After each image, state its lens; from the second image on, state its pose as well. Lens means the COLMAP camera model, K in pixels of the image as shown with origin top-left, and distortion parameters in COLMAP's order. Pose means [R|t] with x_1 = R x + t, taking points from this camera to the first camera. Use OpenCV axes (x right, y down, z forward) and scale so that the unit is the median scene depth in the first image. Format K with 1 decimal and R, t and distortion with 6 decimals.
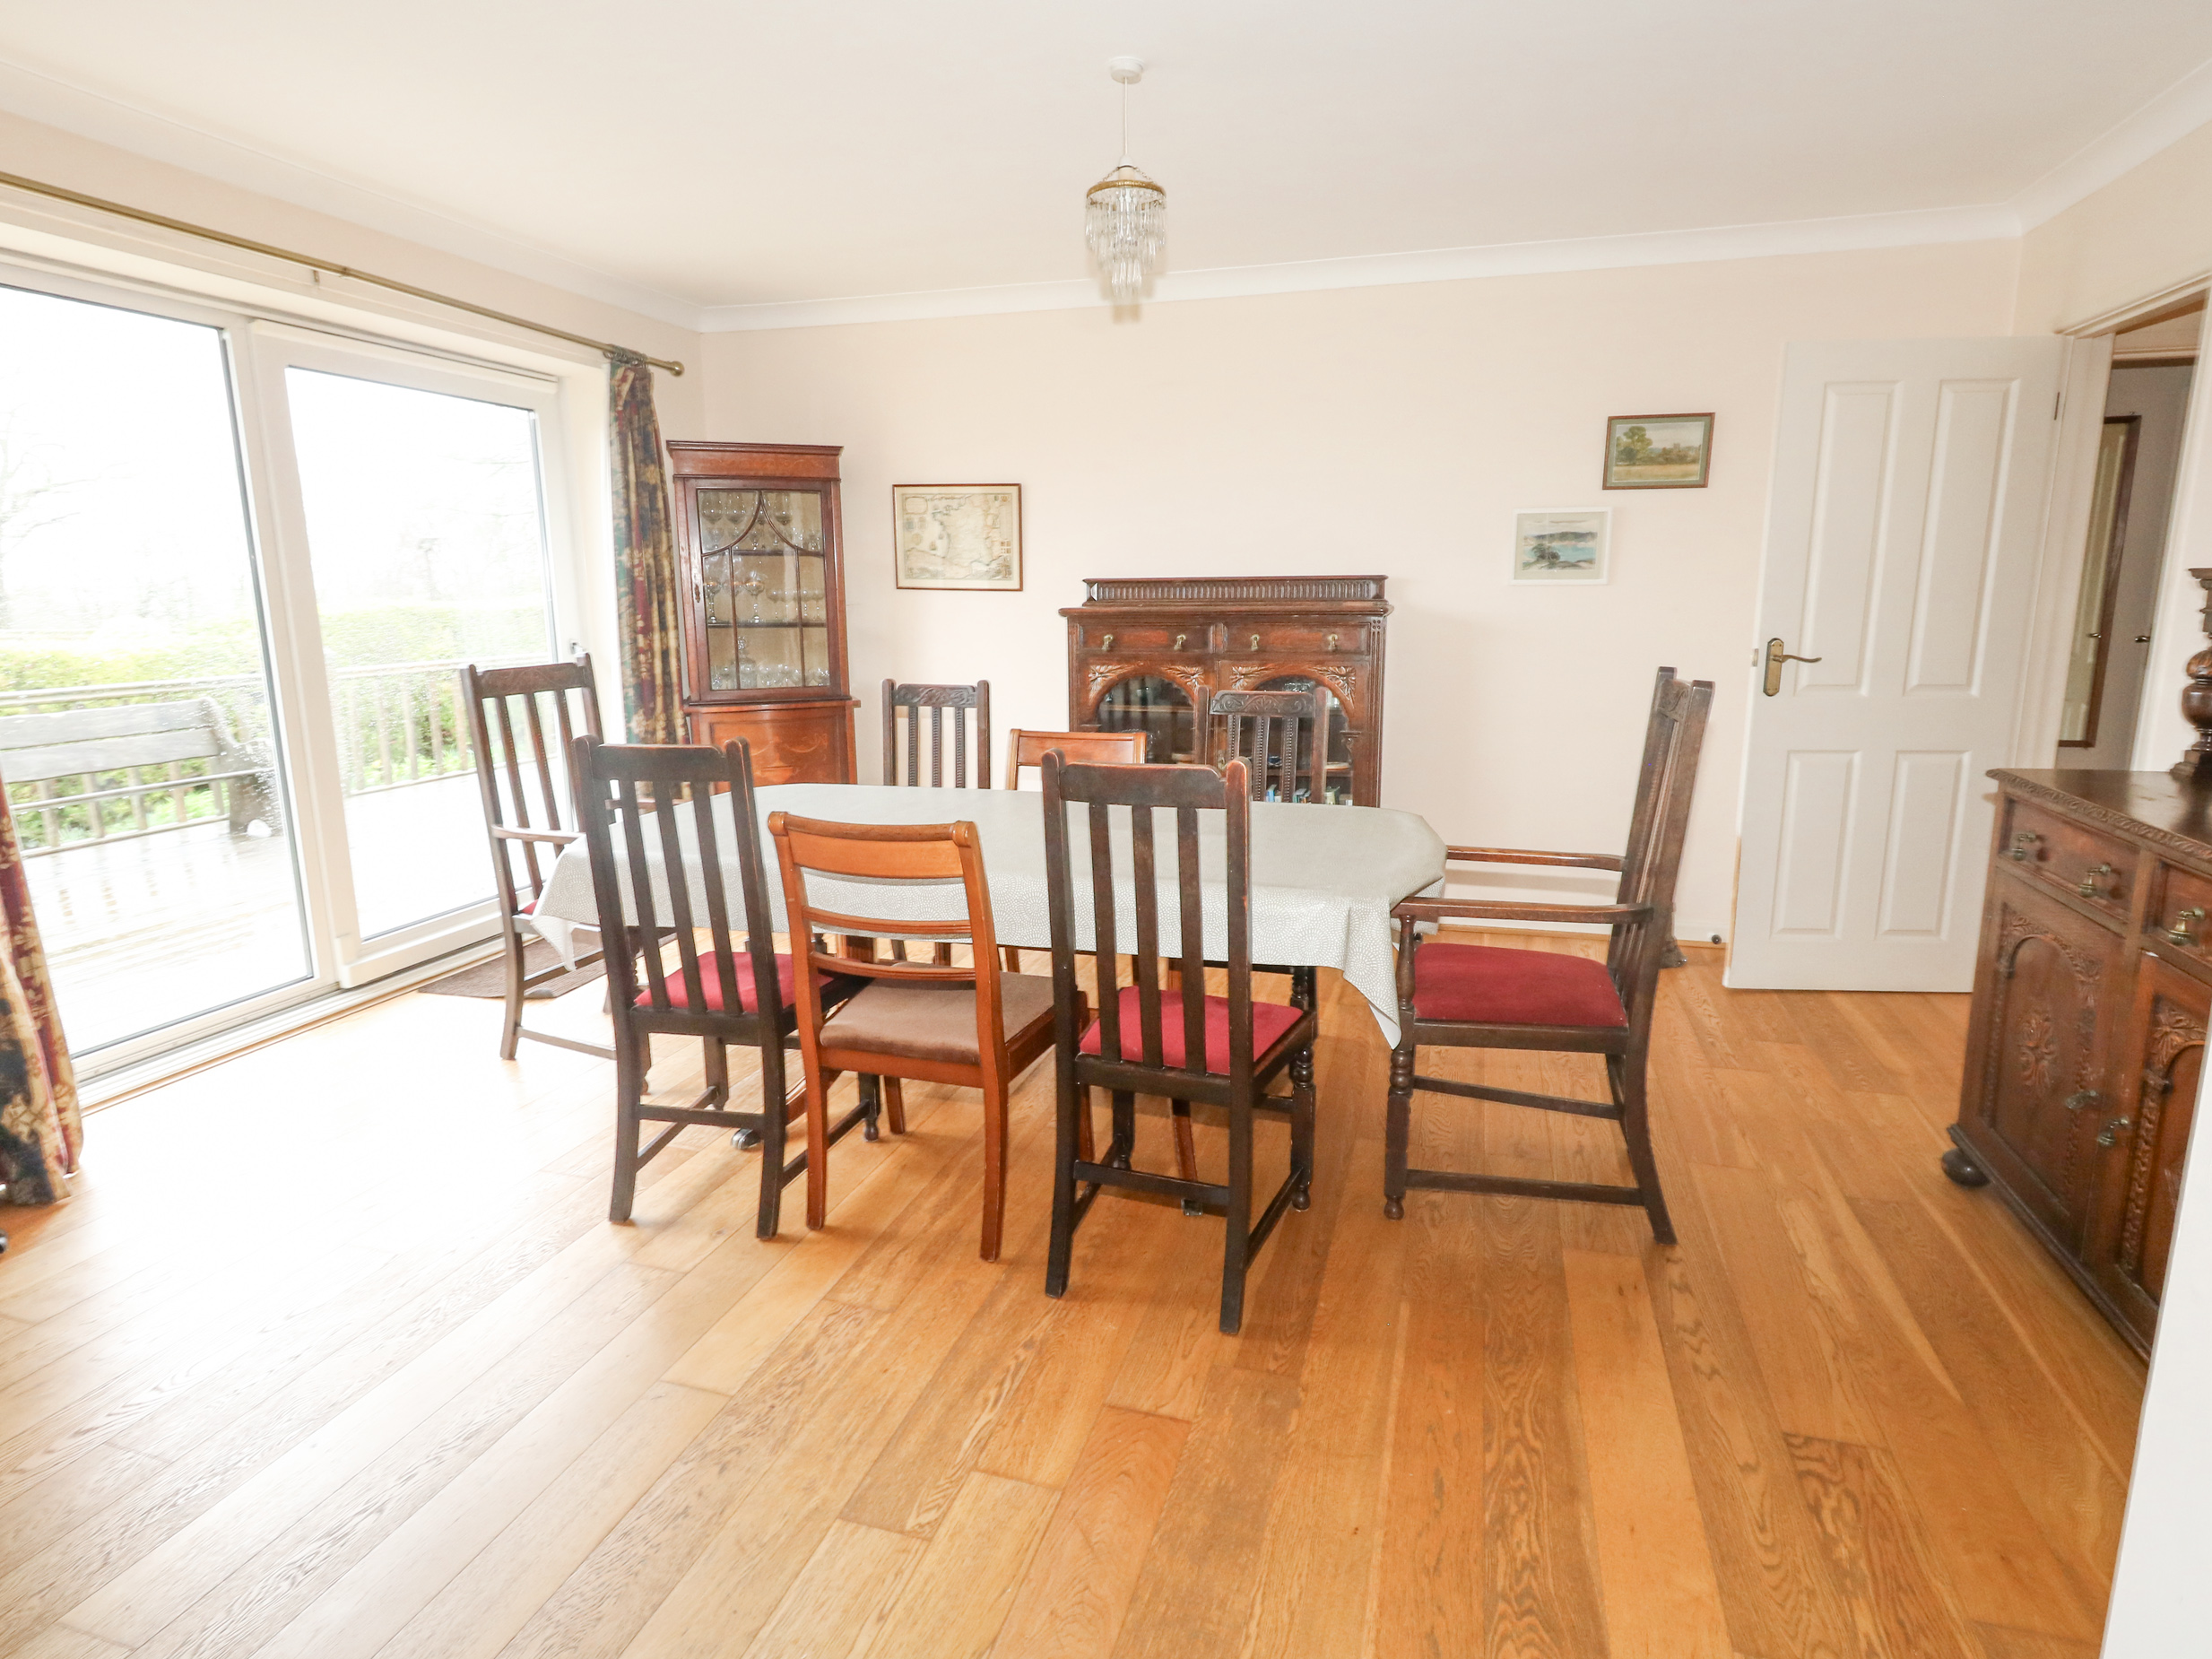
lens RADIAL K [[1188.3, 0, 1109.9], [0, 1188.3, 803.7], [0, 0, 1]] dist [-0.001849, -0.001006]
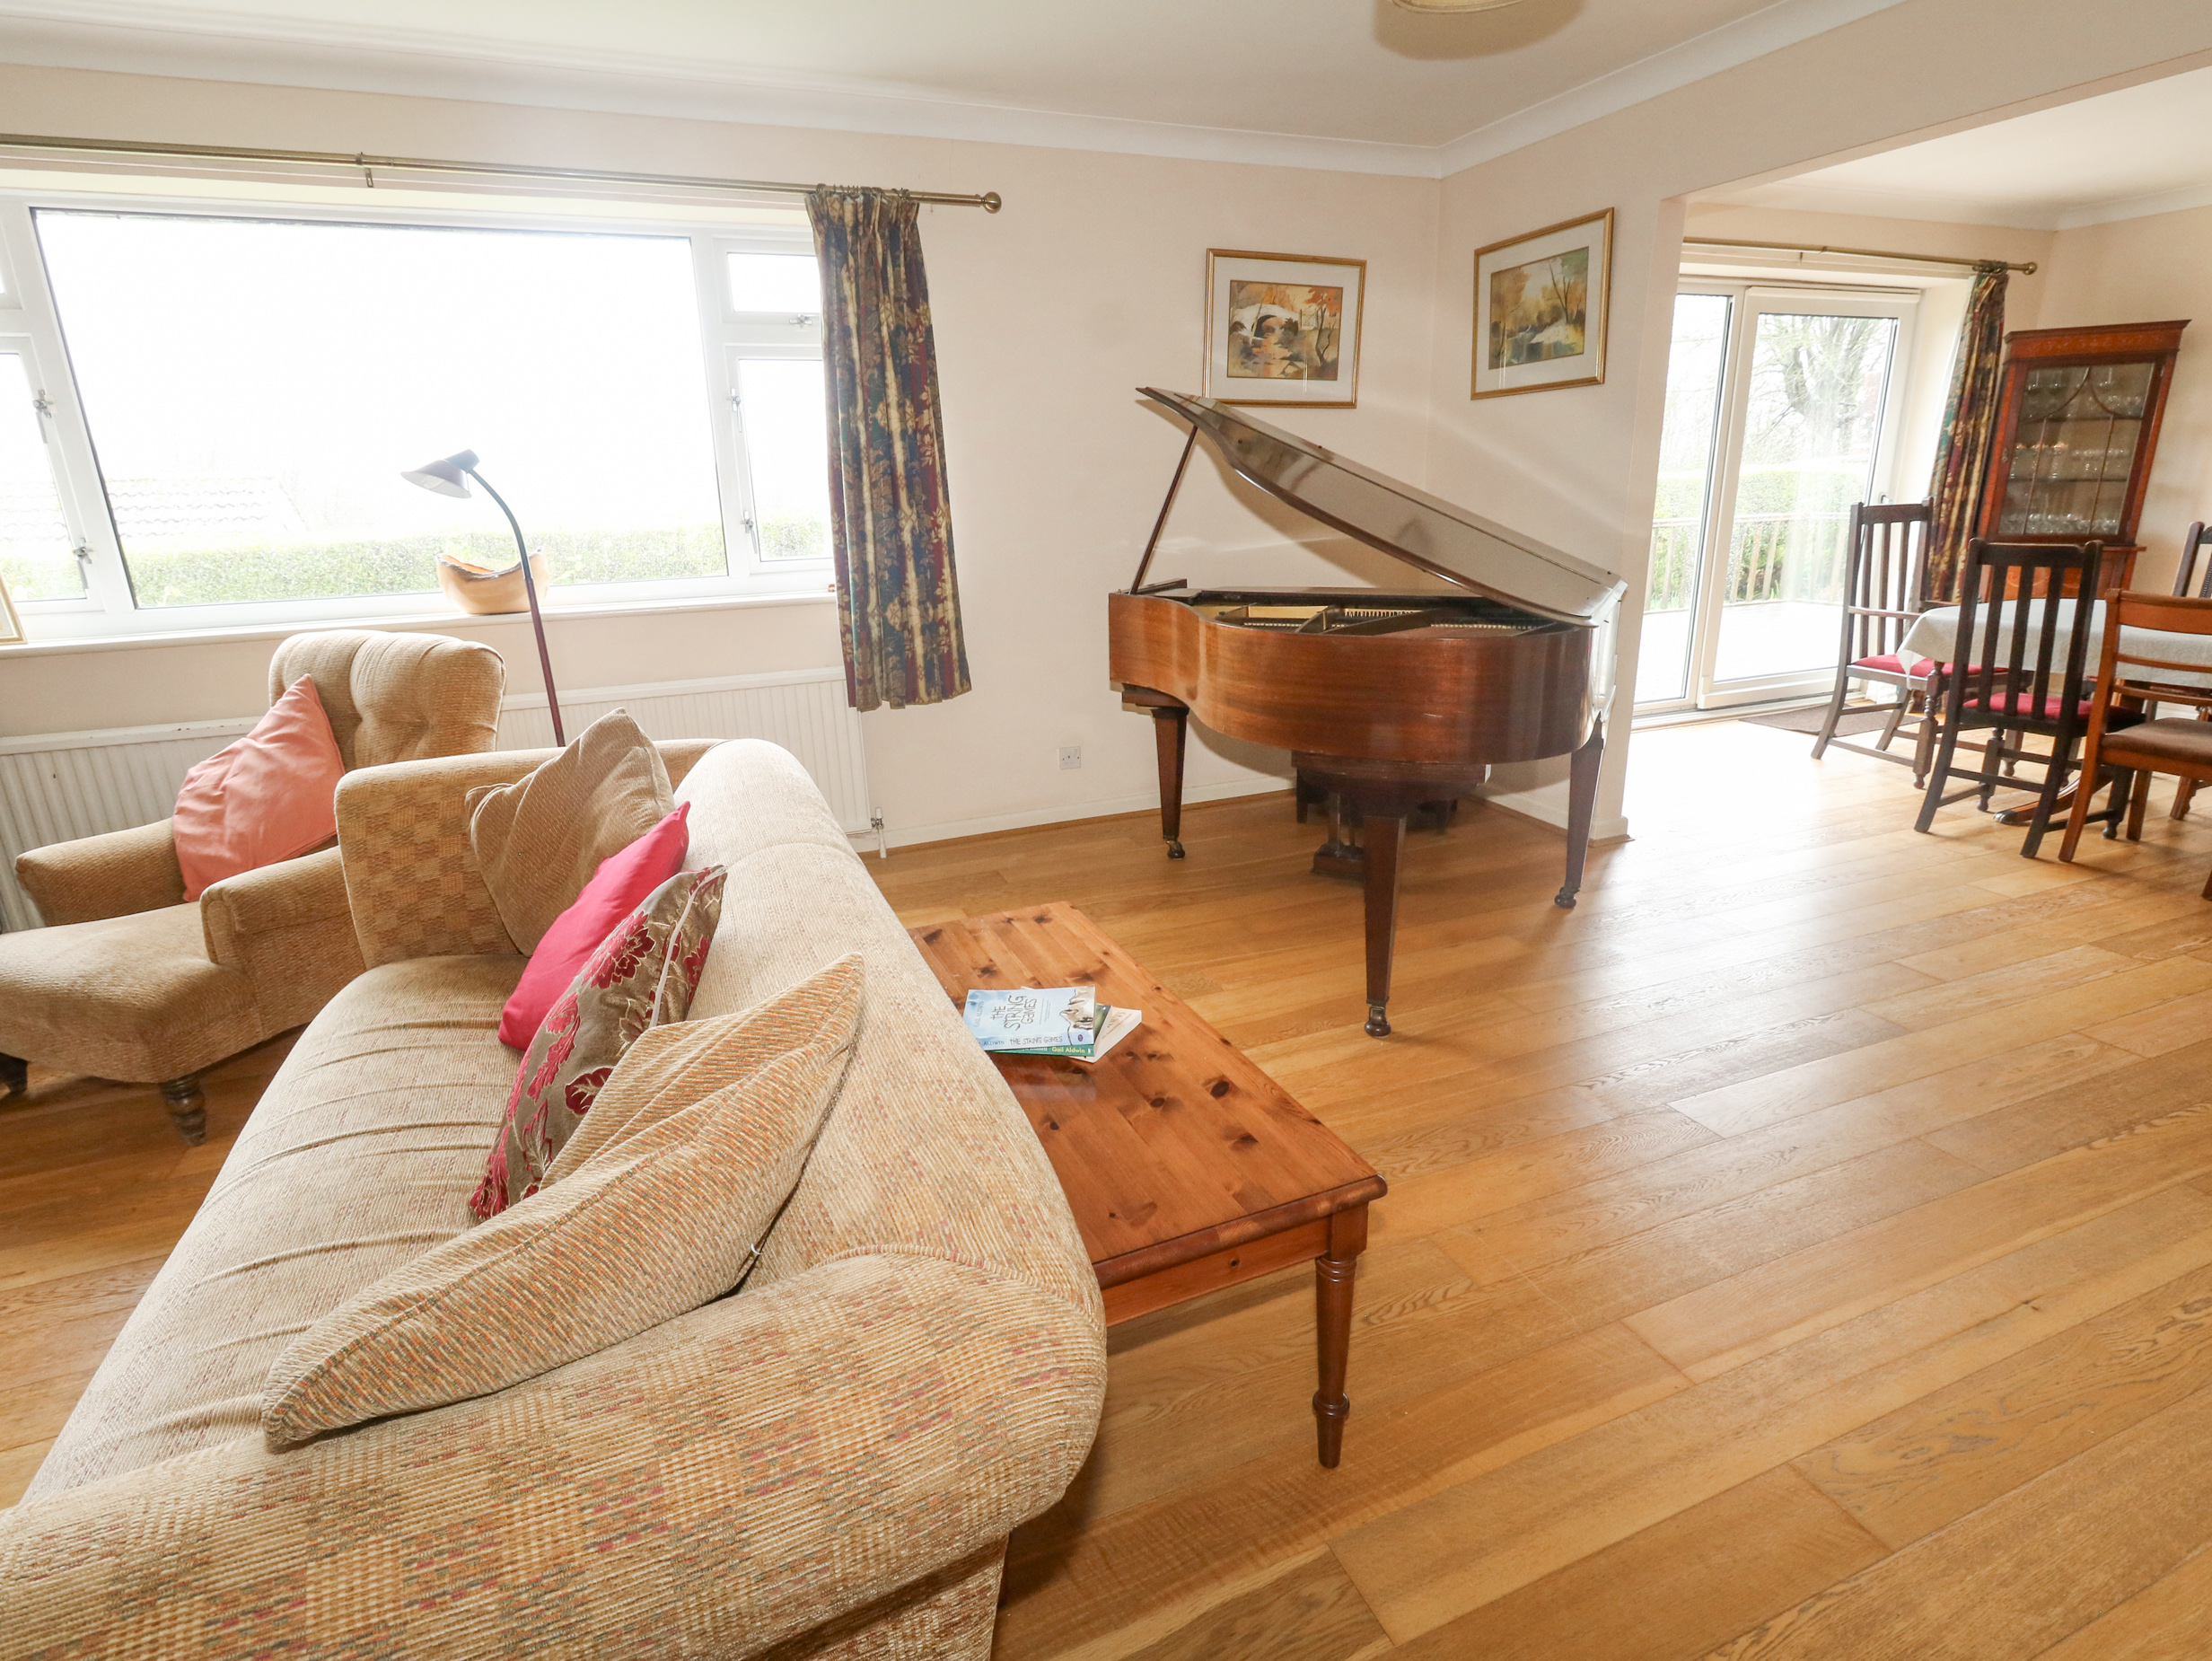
lens RADIAL K [[1142.2, 0, 1111.0], [0, 1142.2, 821.3], [0, 0, 1]] dist [0.000215, -0.000261]
pose [[0.633018, 0.213506, -0.744113, 0.040425], [-0.120399, 0.976672, 0.177809, 0.107513], [0.764717, -0.022966, 0.643957, -0.547275]]
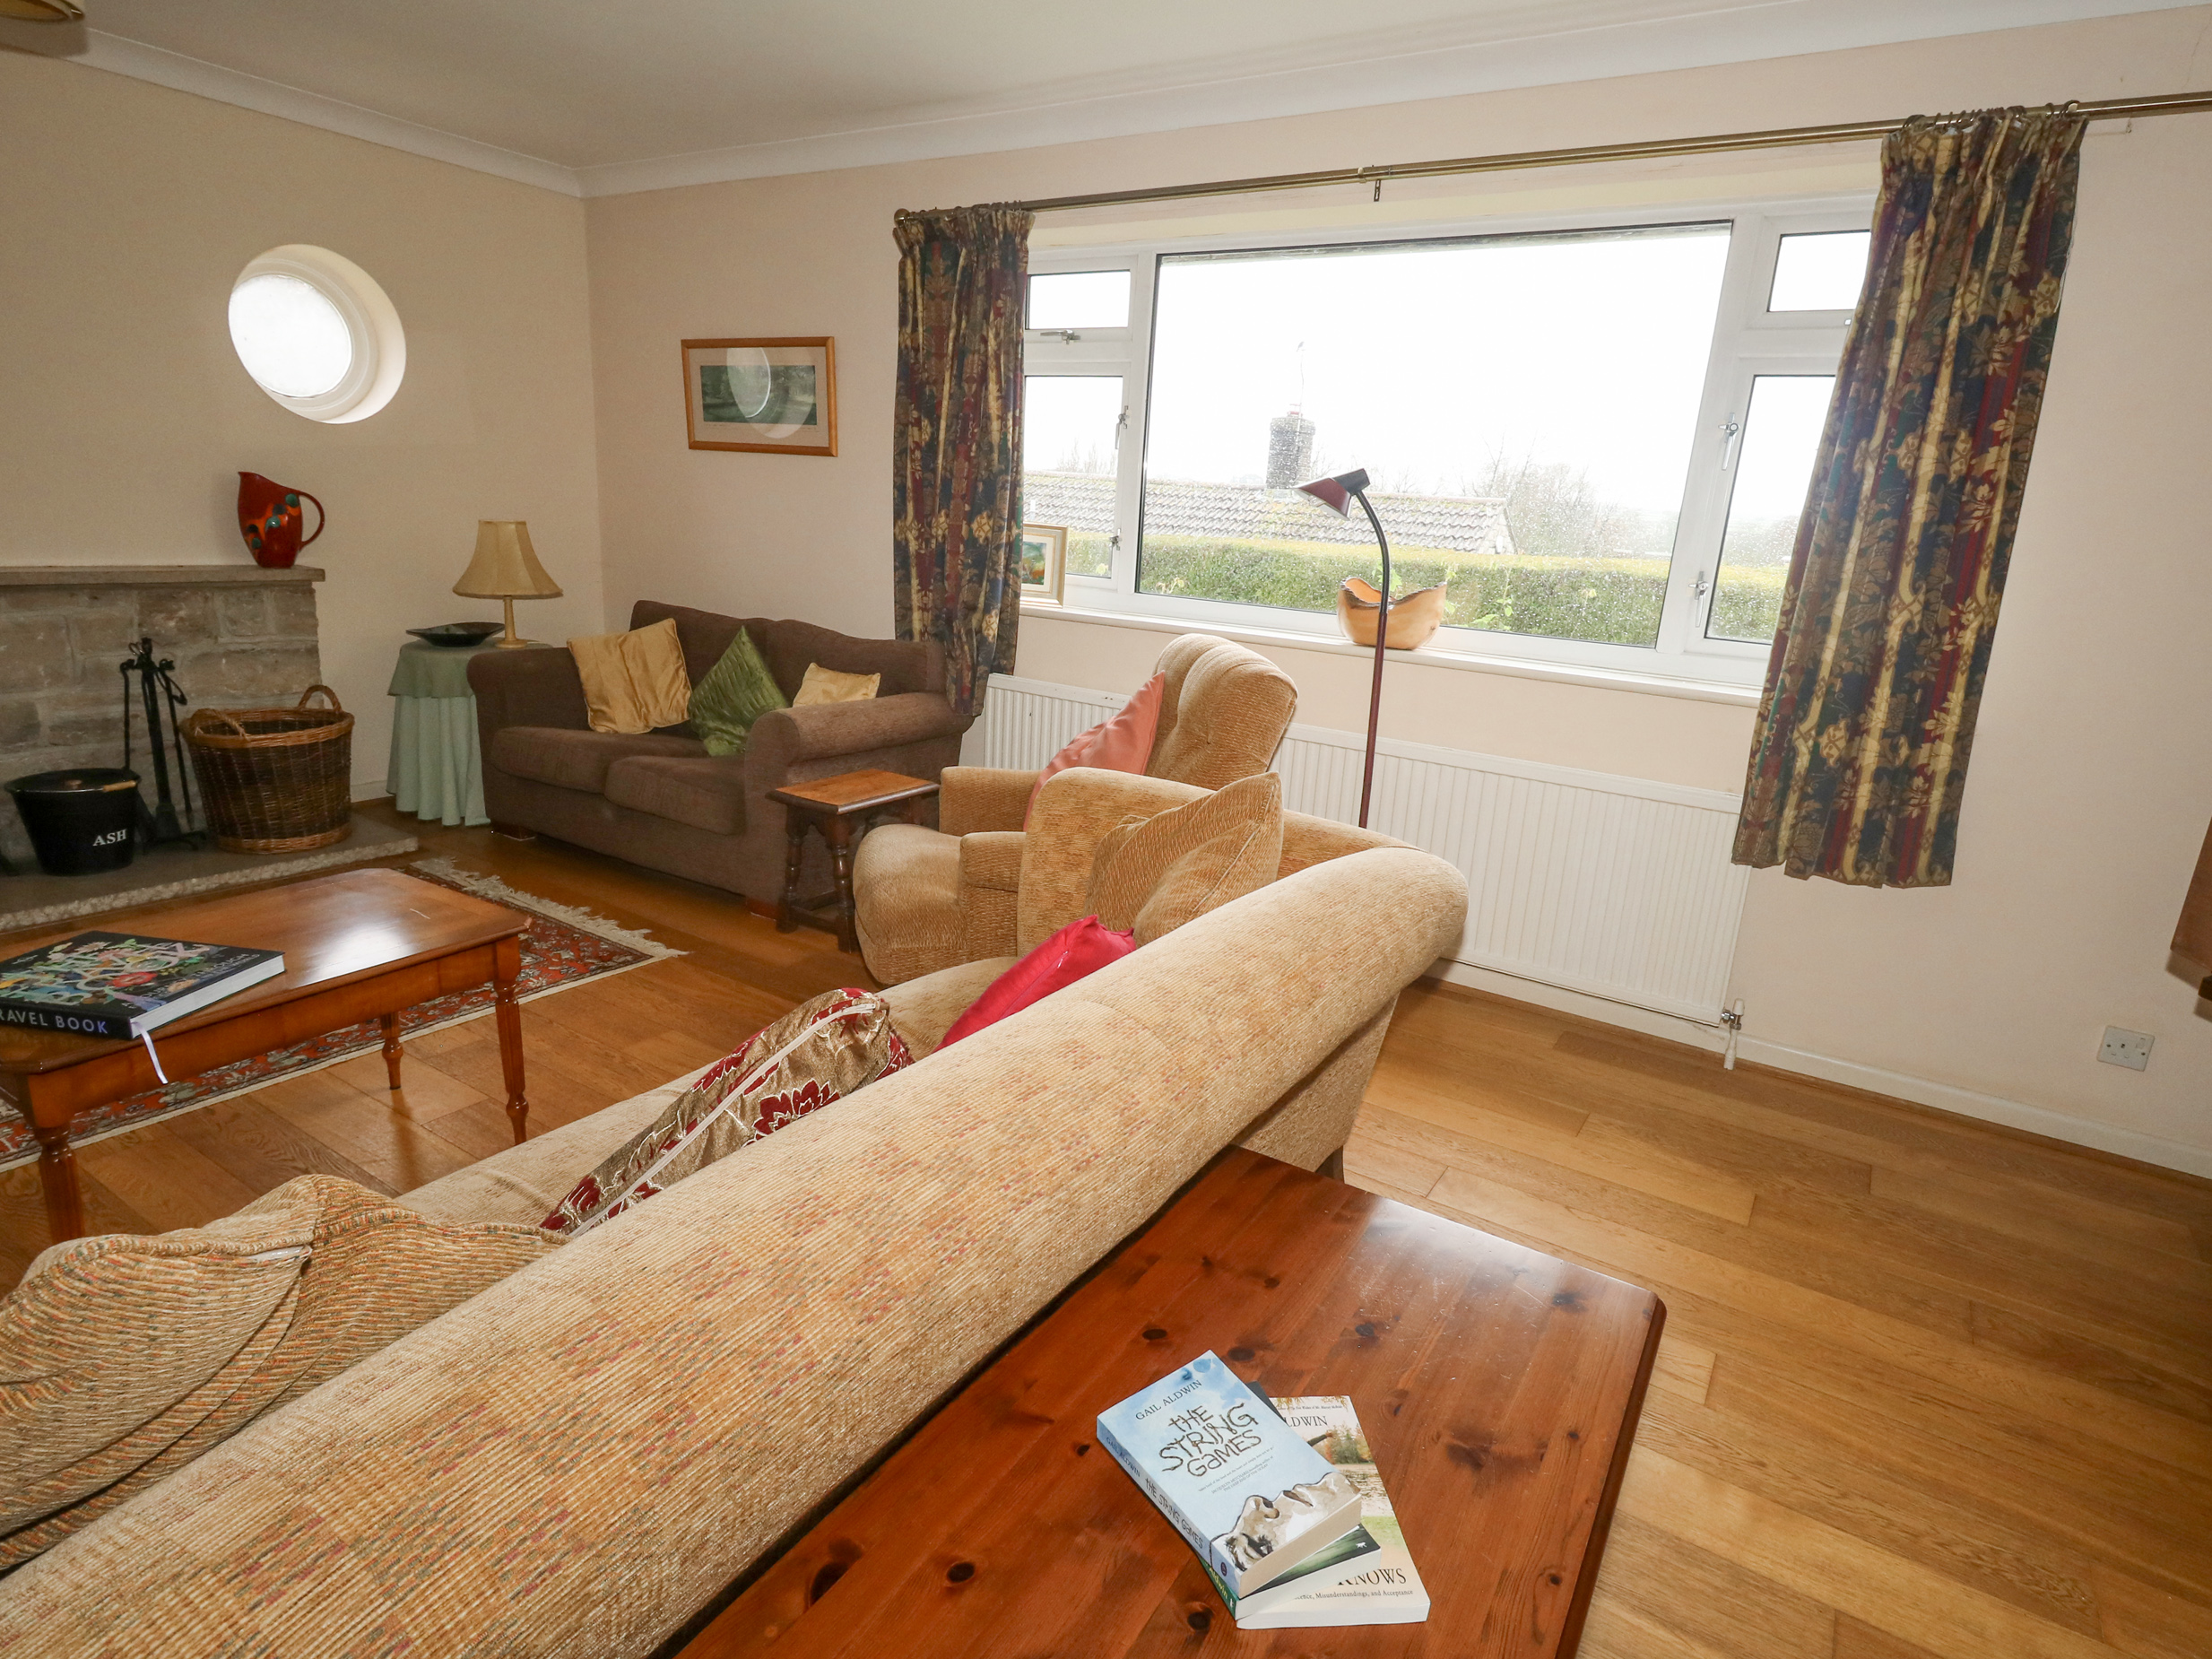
lens RADIAL K [[1190.7, 0, 1119.7], [0, 1190.7, 814.1], [0, 0, 1]] dist [-0.000526, -0.000339]
pose [[-0.270390, 0.236997, -0.933125, -0.068863], [-0.236371, 0.923220, 0.302974, 0.063105], [0.933284, 0.302485, -0.193610, -0.319784]]
